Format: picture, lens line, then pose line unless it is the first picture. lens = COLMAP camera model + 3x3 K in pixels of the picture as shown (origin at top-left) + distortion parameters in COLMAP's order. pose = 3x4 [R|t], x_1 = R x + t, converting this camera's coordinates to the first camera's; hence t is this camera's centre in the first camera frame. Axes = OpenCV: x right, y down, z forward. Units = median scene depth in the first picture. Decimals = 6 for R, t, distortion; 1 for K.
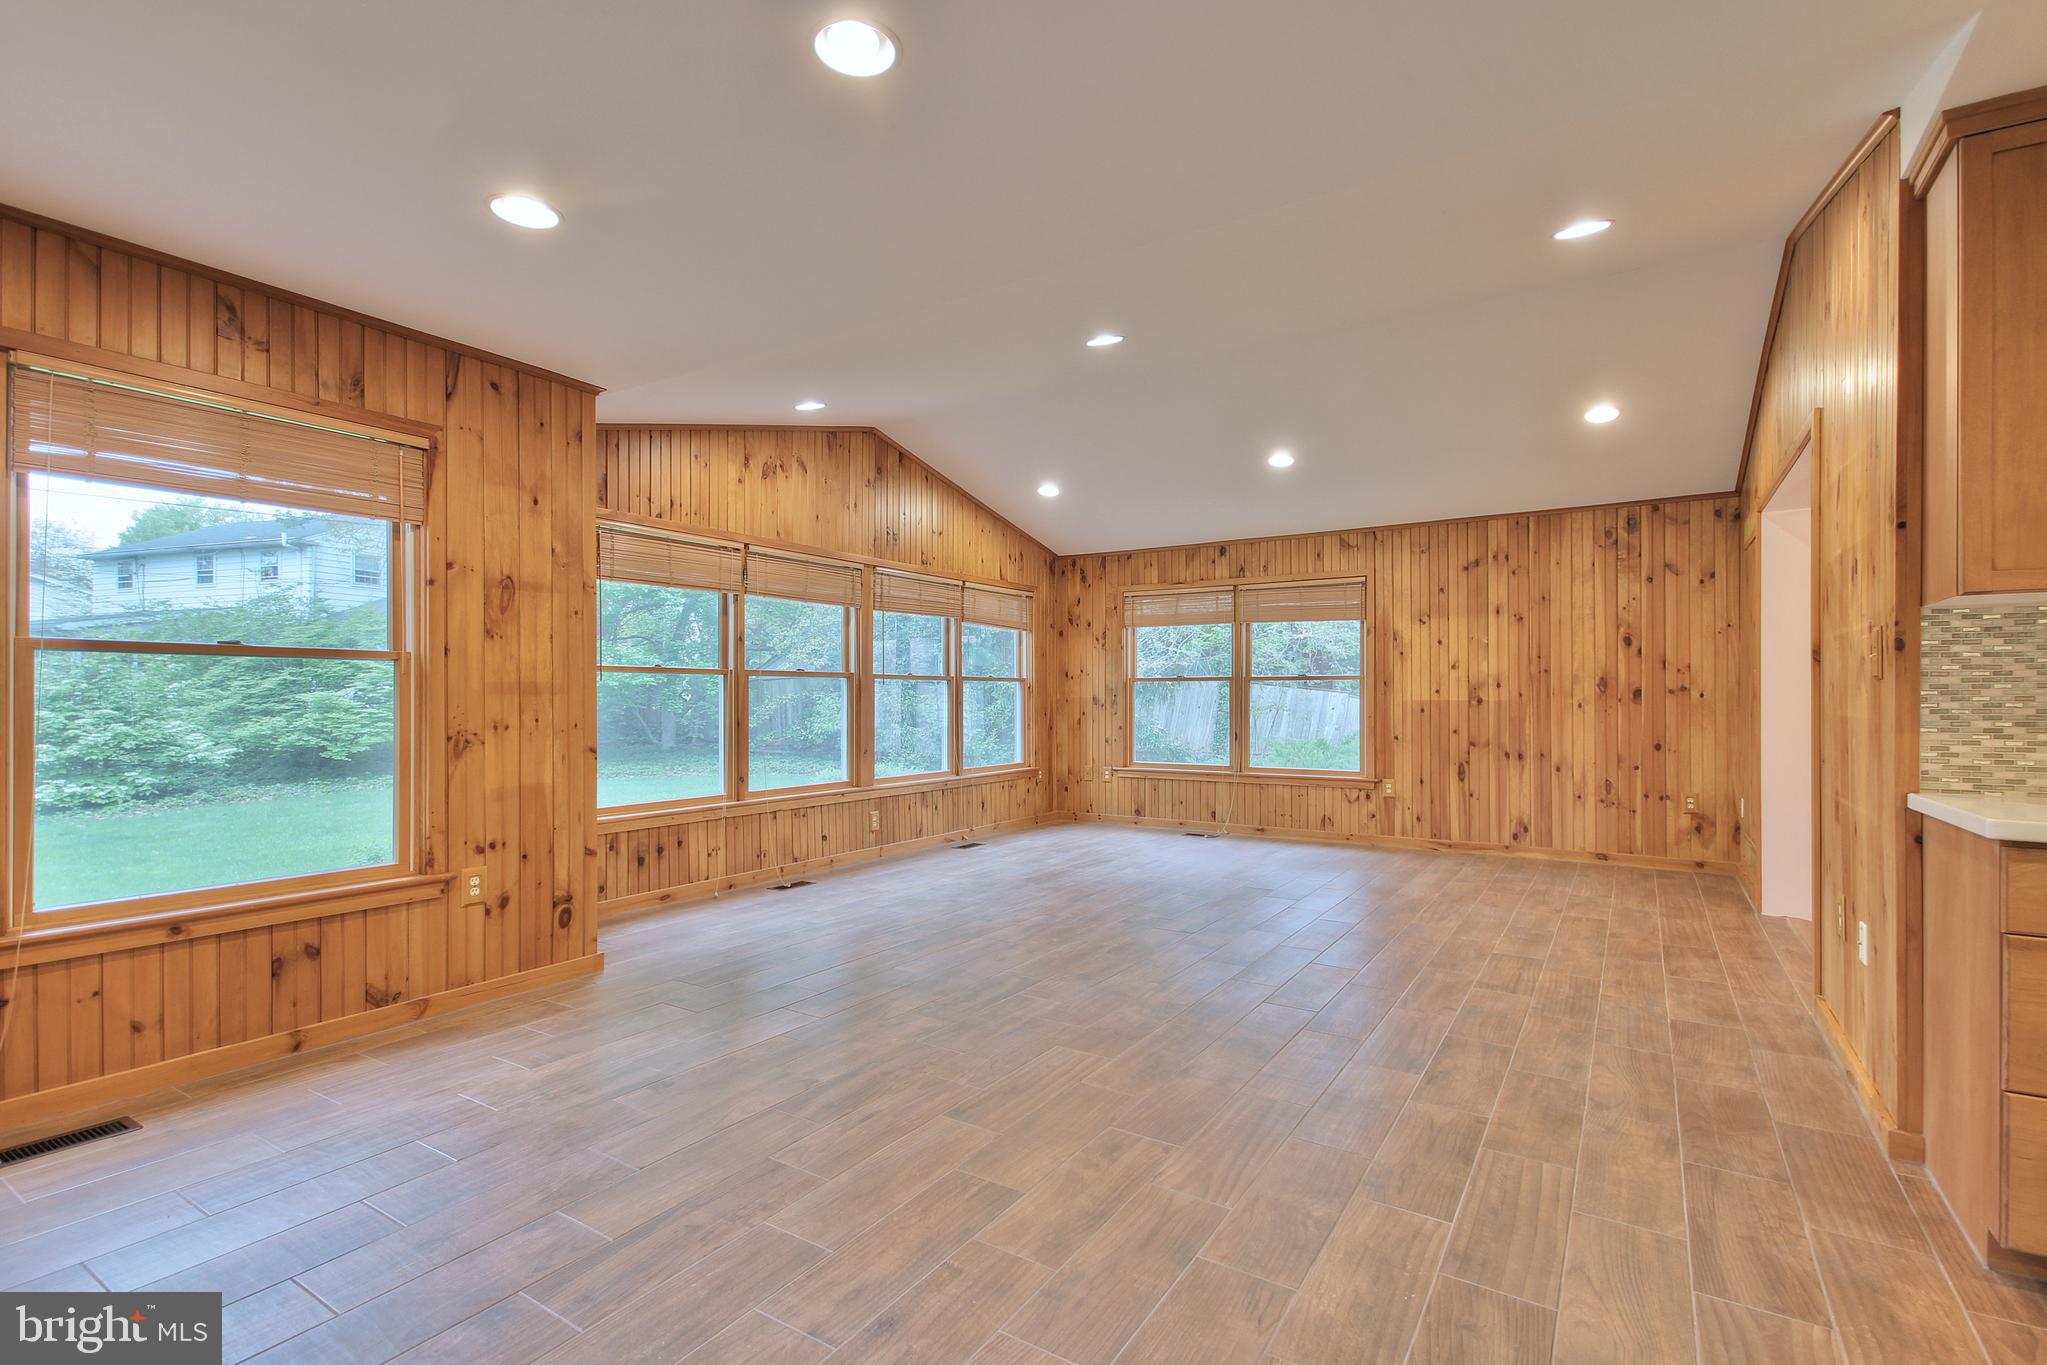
lens RADIAL K [[969.7, 0, 1039.5], [0, 969.7, 694.4], [0, 0, 1]] dist [0.016507, -0.000667]
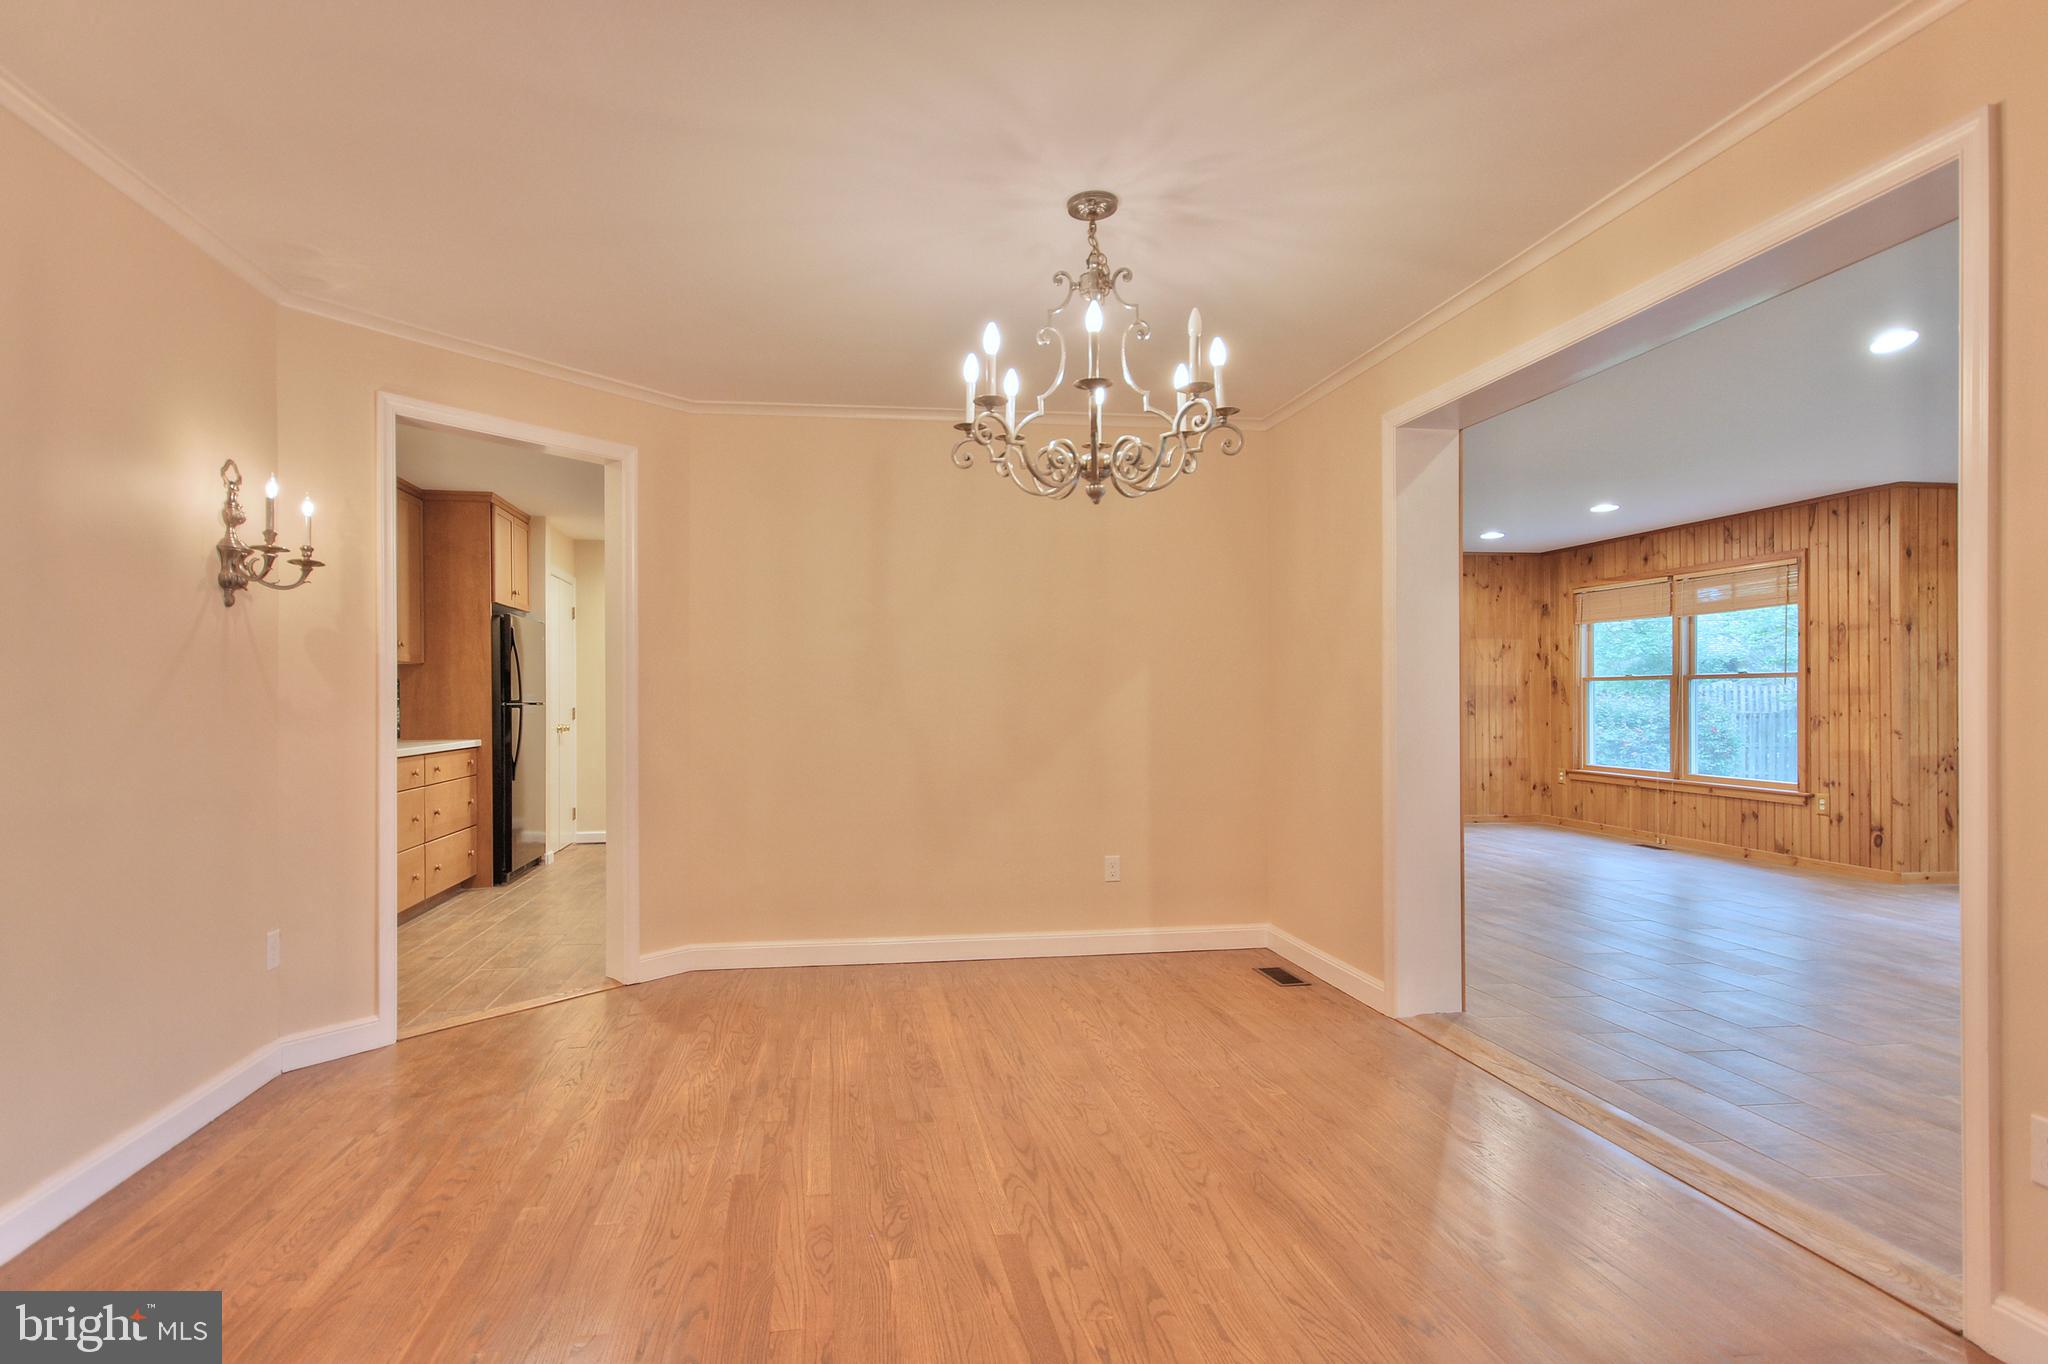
lens RADIAL K [[1054.4, 0, 1003.0], [0, 1054.4, 689.5], [0, 0, 1]] dist [0.006992, 0.000789]
pose [[-0.754739, -0.000920, -0.656024, 2.476726], [0.007861, 0.999915, -0.010447, -0.001222], [0.655978, -0.013042, -0.754667, 2.054376]]
